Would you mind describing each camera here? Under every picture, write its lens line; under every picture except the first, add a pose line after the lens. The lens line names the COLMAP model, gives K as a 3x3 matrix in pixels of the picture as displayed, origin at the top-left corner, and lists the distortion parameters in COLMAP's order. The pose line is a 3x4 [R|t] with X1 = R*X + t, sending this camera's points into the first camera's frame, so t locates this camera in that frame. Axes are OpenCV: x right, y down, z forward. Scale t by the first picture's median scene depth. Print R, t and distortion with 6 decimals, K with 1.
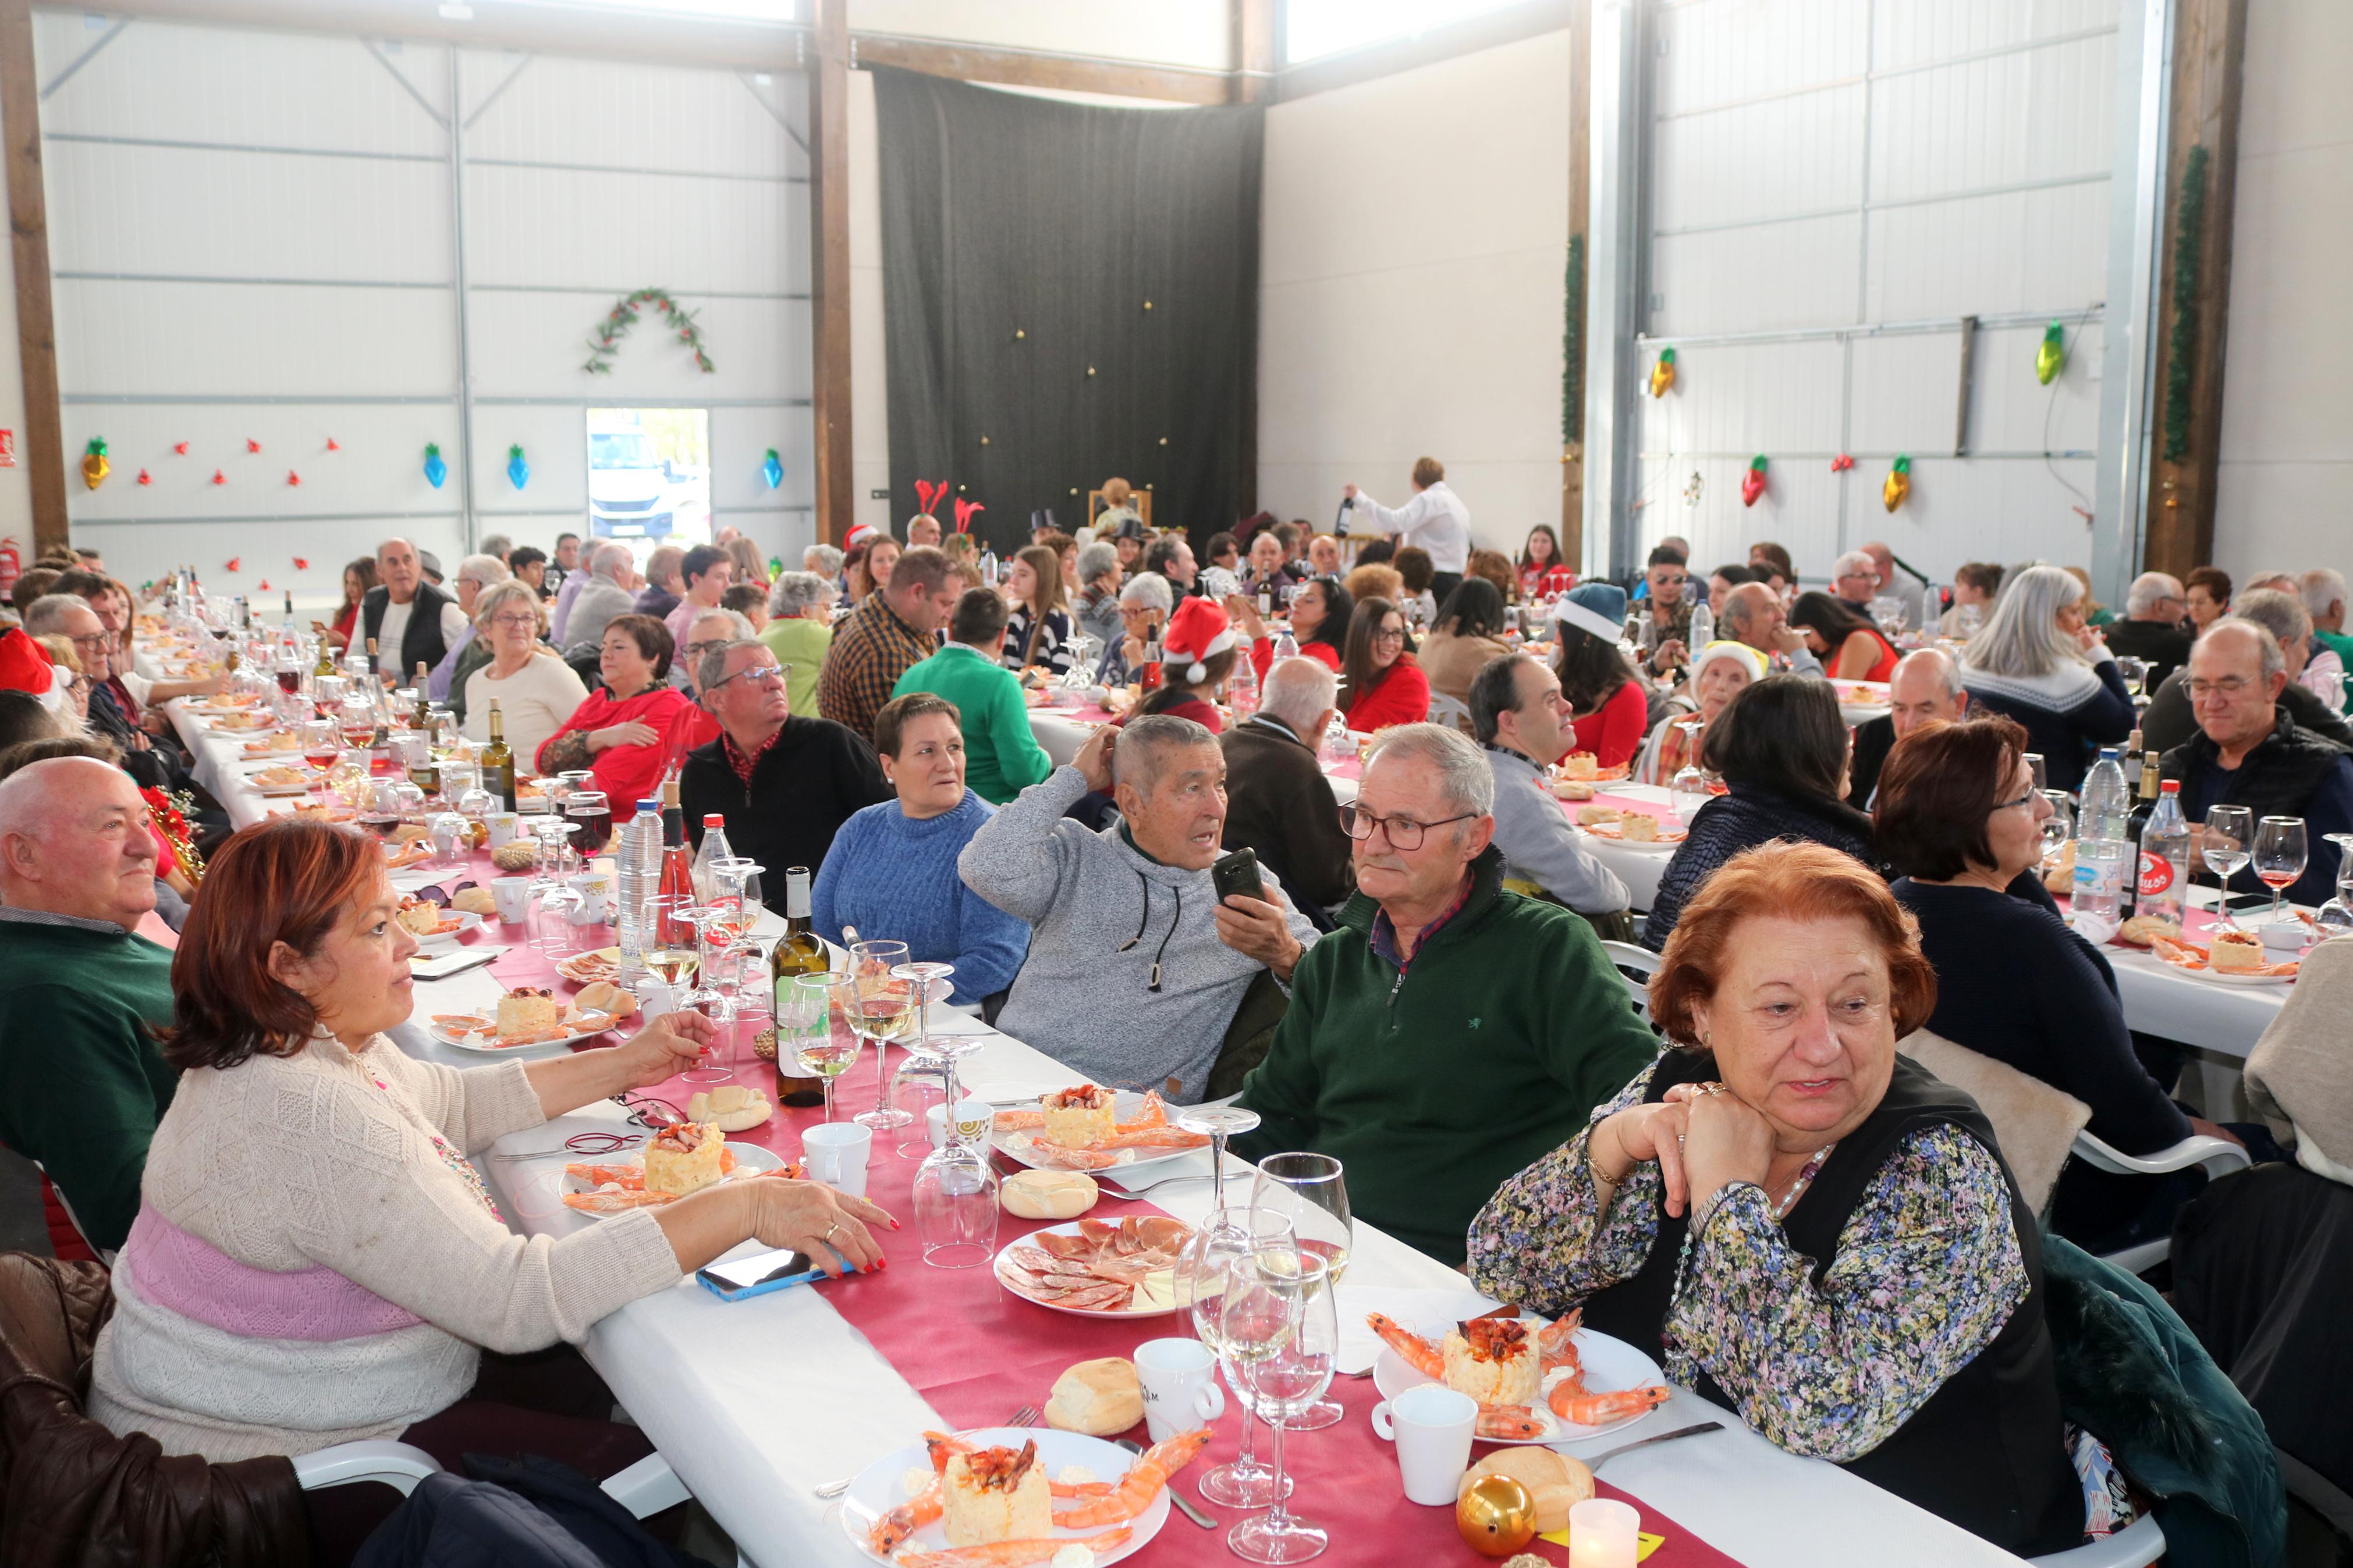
lens RADIAL K [[2095.6, 0, 1175.7], [0, 2095.6, 791.8], [0, 0, 1]] dist [-0.157043, 0.143375]
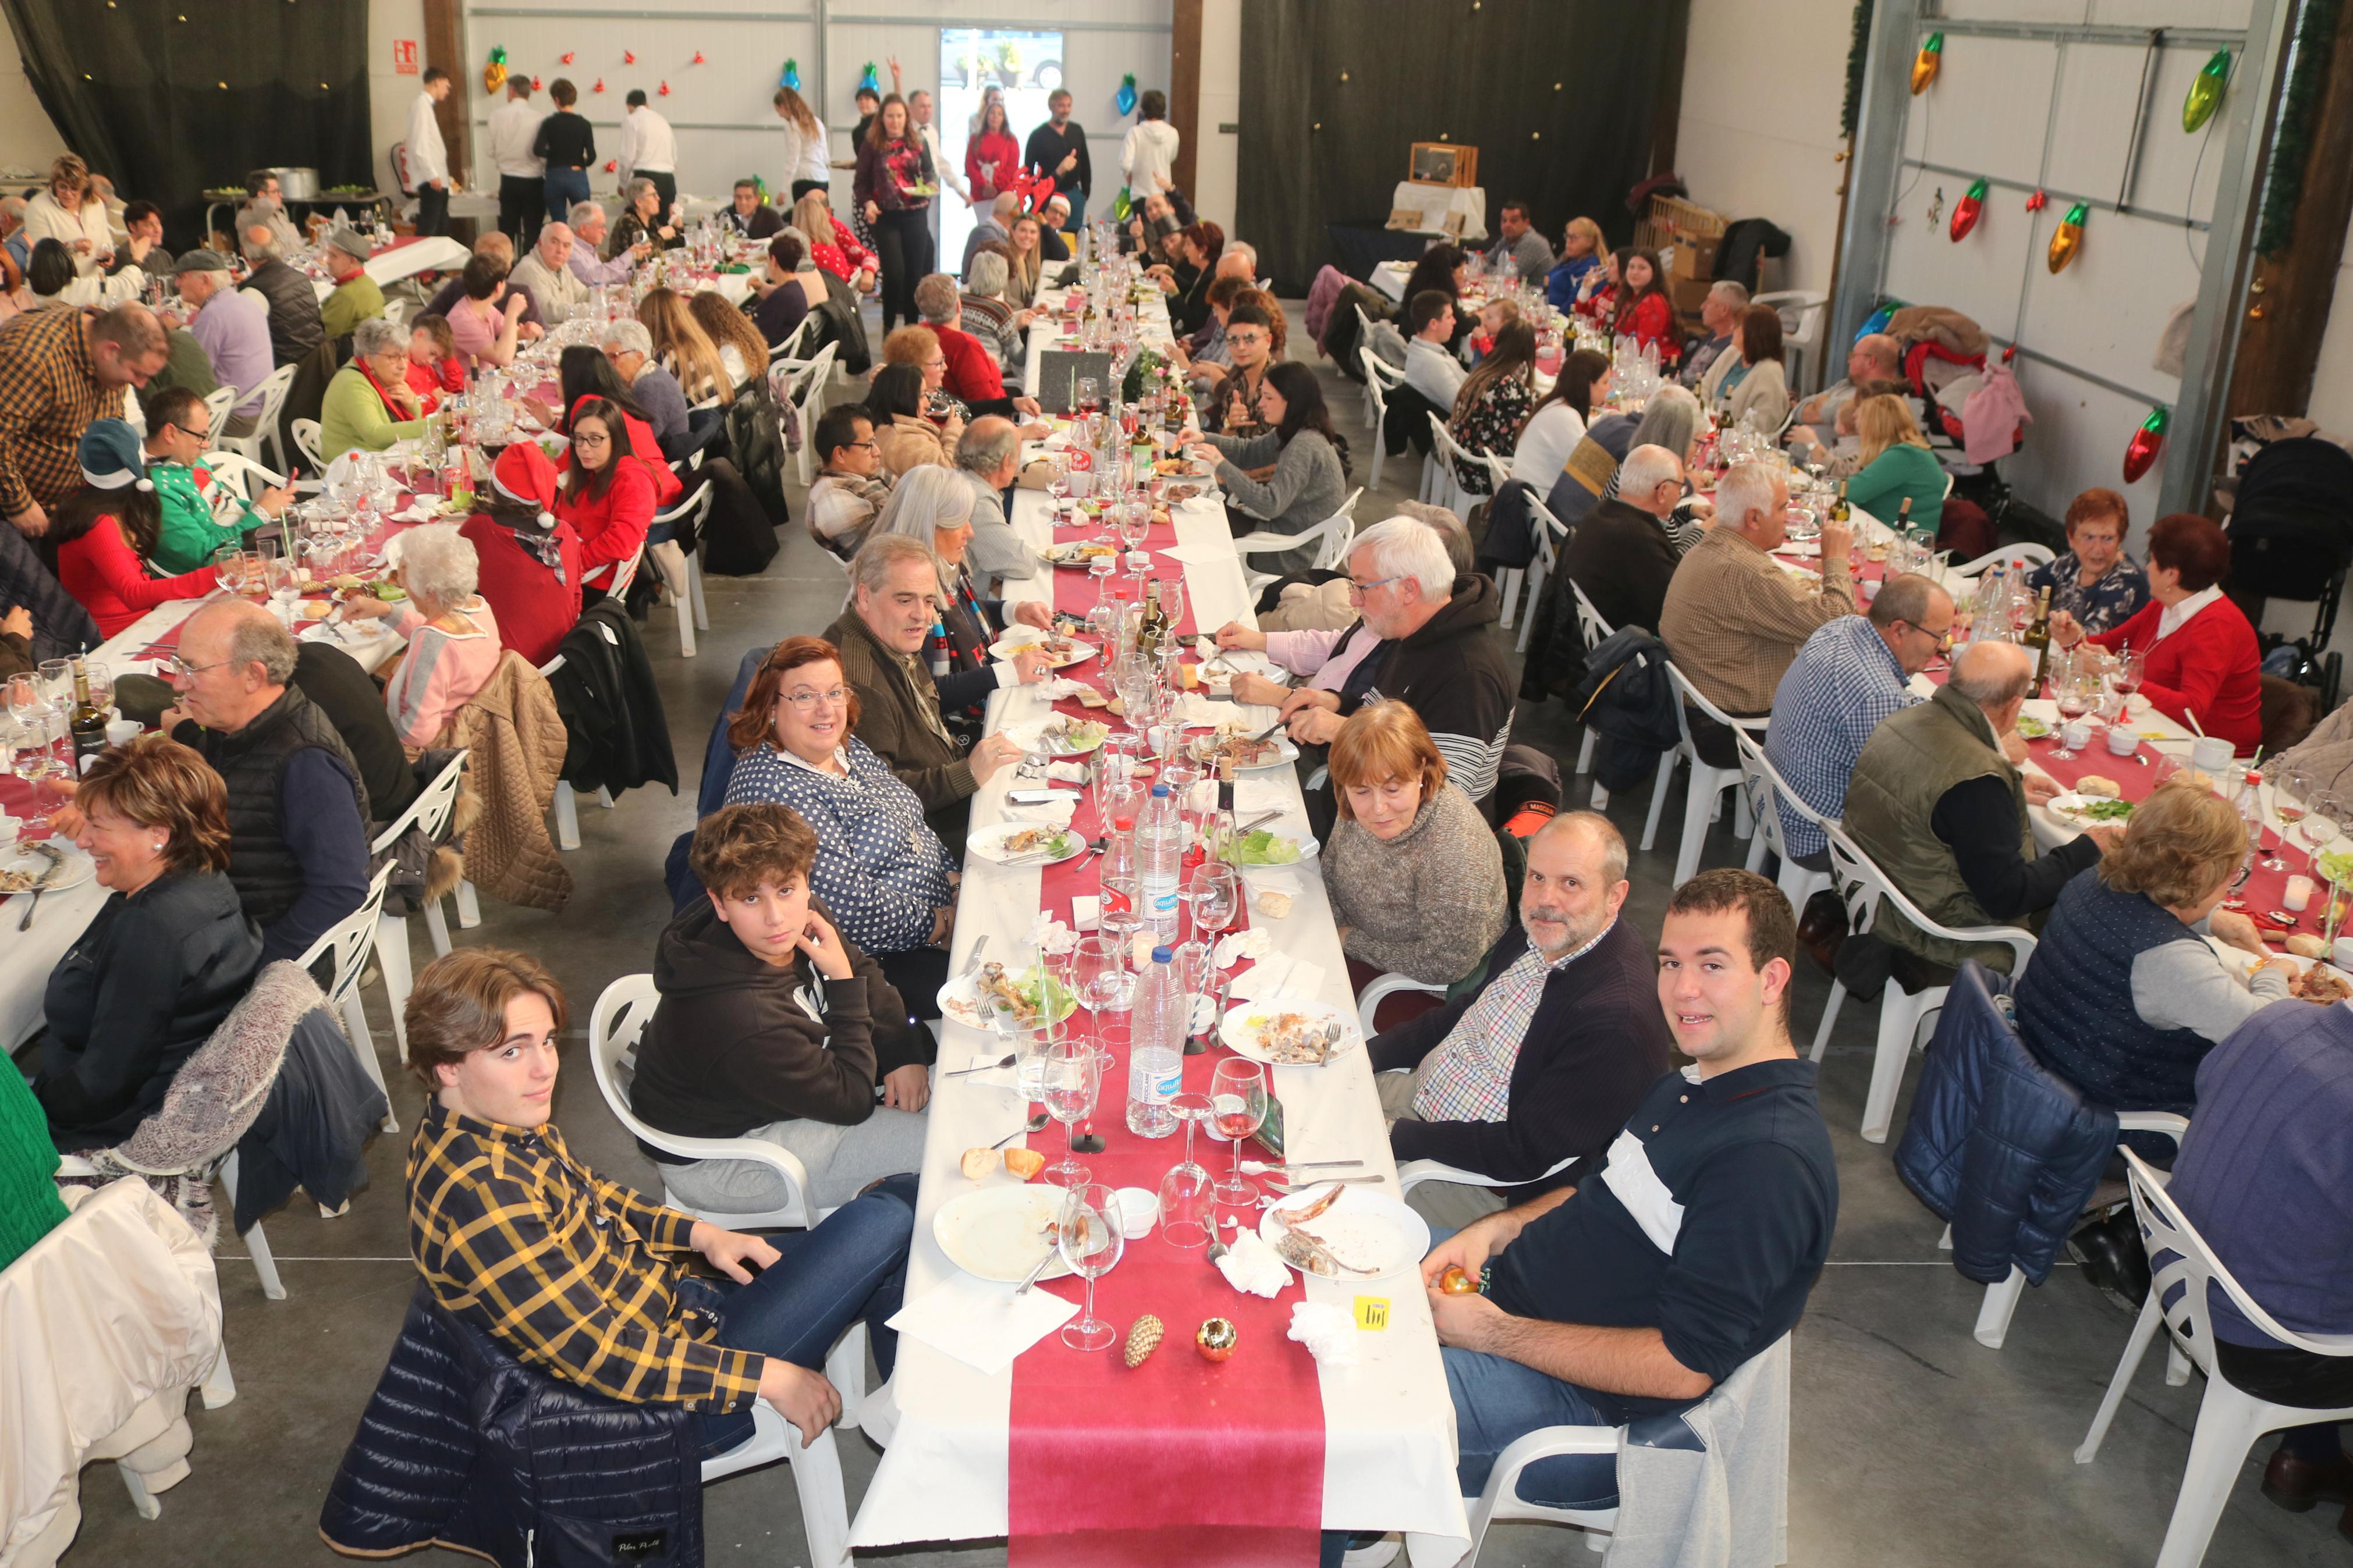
lens RADIAL K [[2095.6, 0, 1175.7], [0, 2095.6, 791.8], [0, 0, 1]] dist [-0.157043, 0.143375]
pose [[0.888768, 0.195713, -0.414473, 0.348888], [-0.105709, 0.967402, 0.230128, -0.072754], [0.446002, -0.160717, 0.880484, 0.099650]]
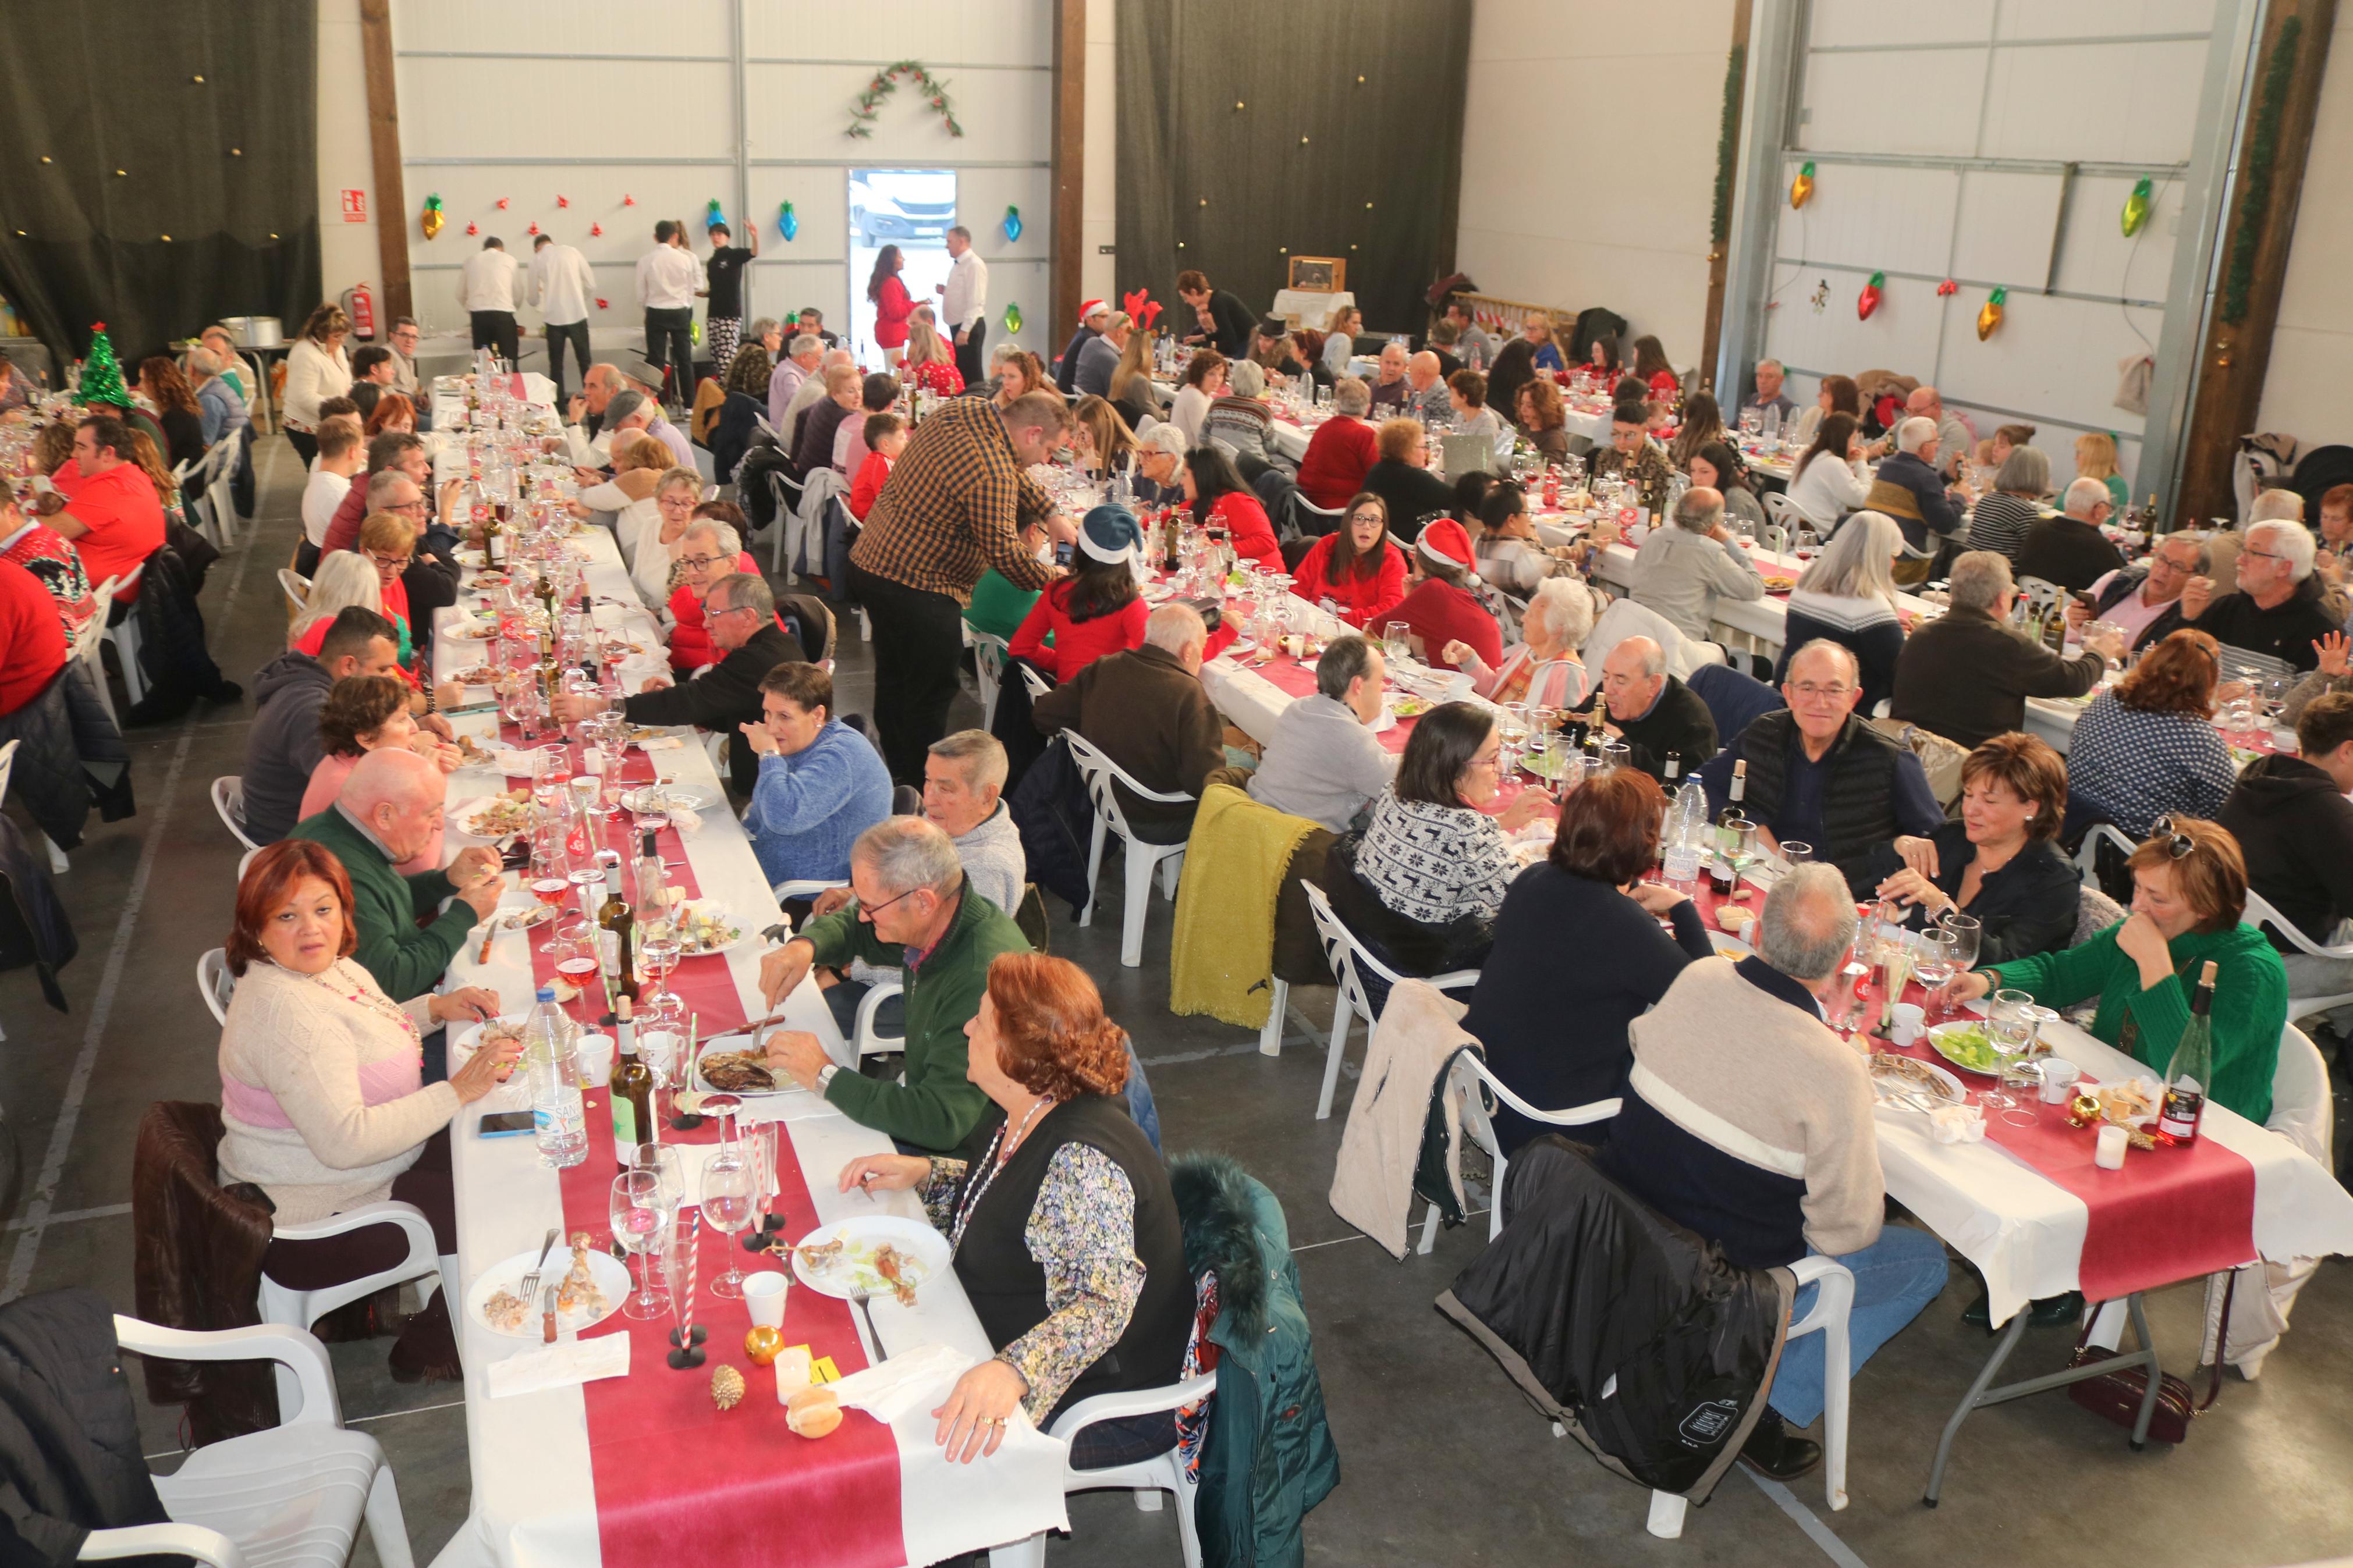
lens RADIAL K [[1932.9, 0, 1177.1], [0, 1932.9, 790.4], [0, 0, 1]] dist [-0.153892, 0.118180]
pose [[0.987804, 0.074437, -0.136754, 0.068483], [-0.049522, 0.982909, 0.177307, -0.047884], [0.147615, -0.168372, 0.974608, -0.056874]]
